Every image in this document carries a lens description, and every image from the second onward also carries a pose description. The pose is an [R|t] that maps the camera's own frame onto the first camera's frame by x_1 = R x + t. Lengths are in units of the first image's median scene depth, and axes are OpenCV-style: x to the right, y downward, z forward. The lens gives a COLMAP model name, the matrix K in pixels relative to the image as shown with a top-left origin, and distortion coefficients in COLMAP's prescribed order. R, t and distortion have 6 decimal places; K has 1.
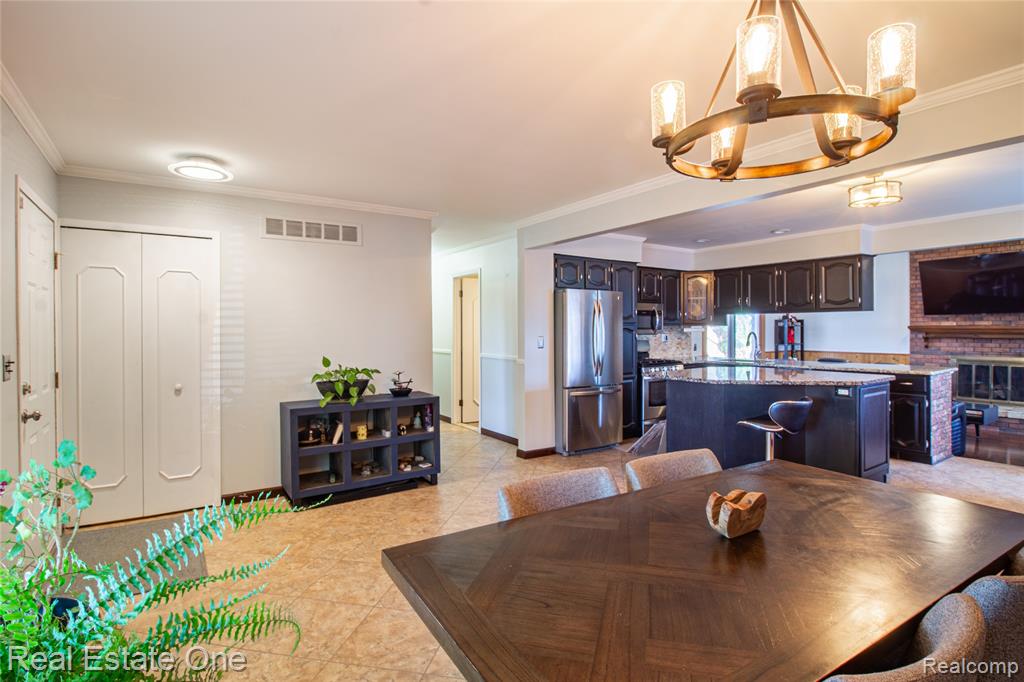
lens RADIAL K [[508.9, 0, 510.0], [0, 508.9, 338.2], [0, 0, 1]] dist [-0.005168, -0.012091]
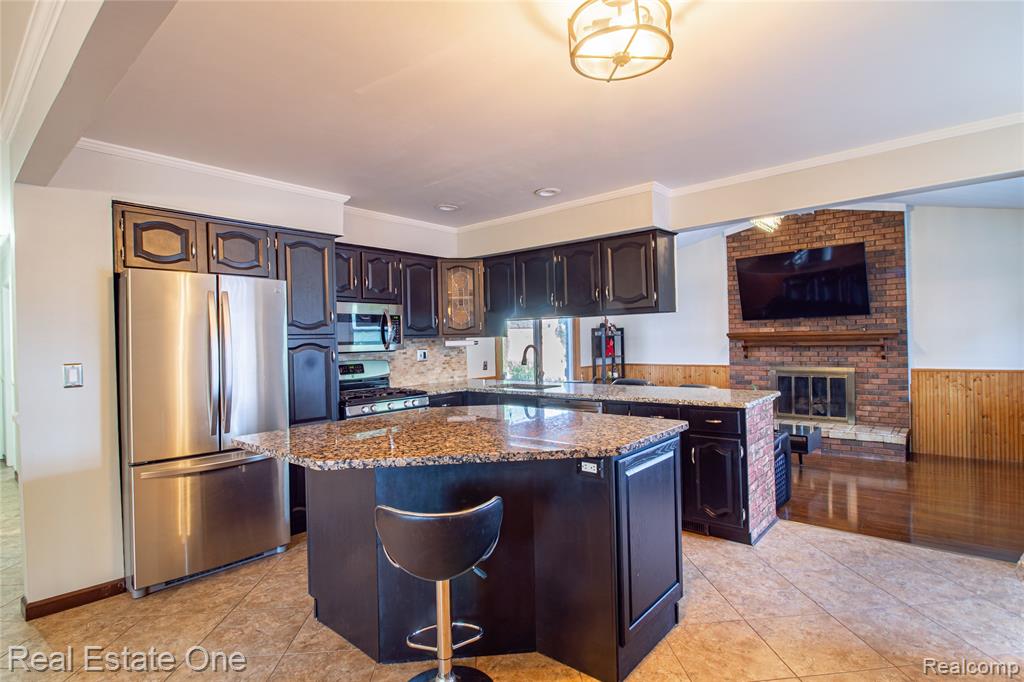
lens RADIAL K [[508.9, 0, 528.4], [0, 508.9, 344.3], [0, 0, 1]] dist [-0.005168, -0.012091]
pose [[0.961446, -0.019450, 0.274304, 0.261935], [0.023012, 0.999687, -0.009774, -0.005677], [-0.274028, 0.015710, 0.961593, 0.301365]]
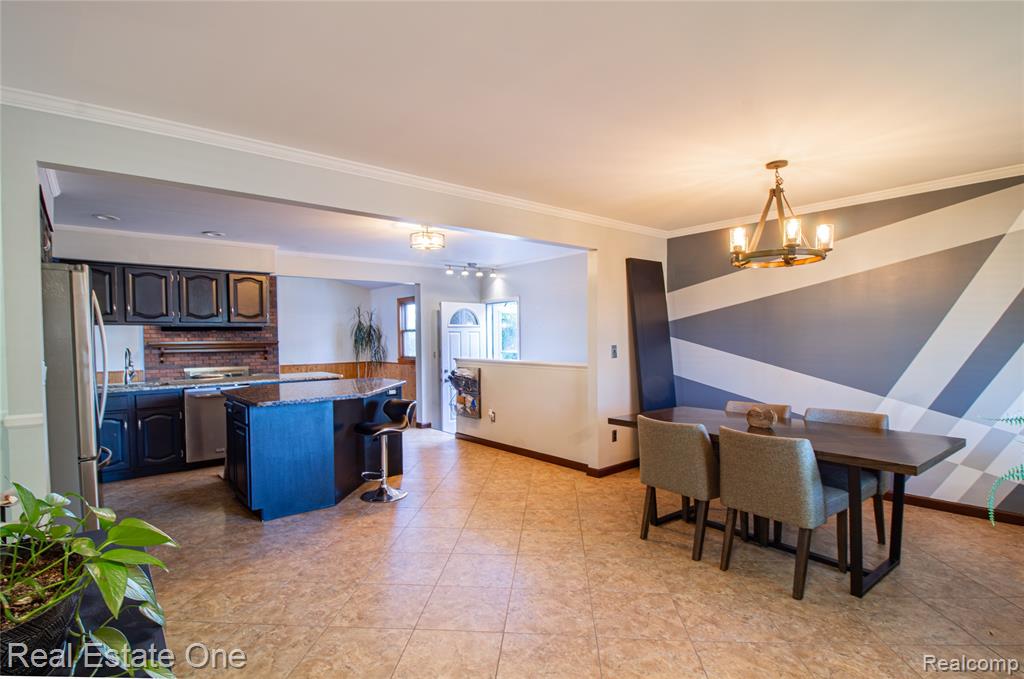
lens RADIAL K [[508.9, 0, 508.4], [0, 508.9, 349.8], [0, 0, 1]] dist [-0.005168, -0.012091]
pose [[-0.096765, -0.015840, 0.995181, -0.328479], [0.032808, 0.999279, 0.019095, -0.005314], [-0.994766, 0.034498, -0.096175, 0.464427]]
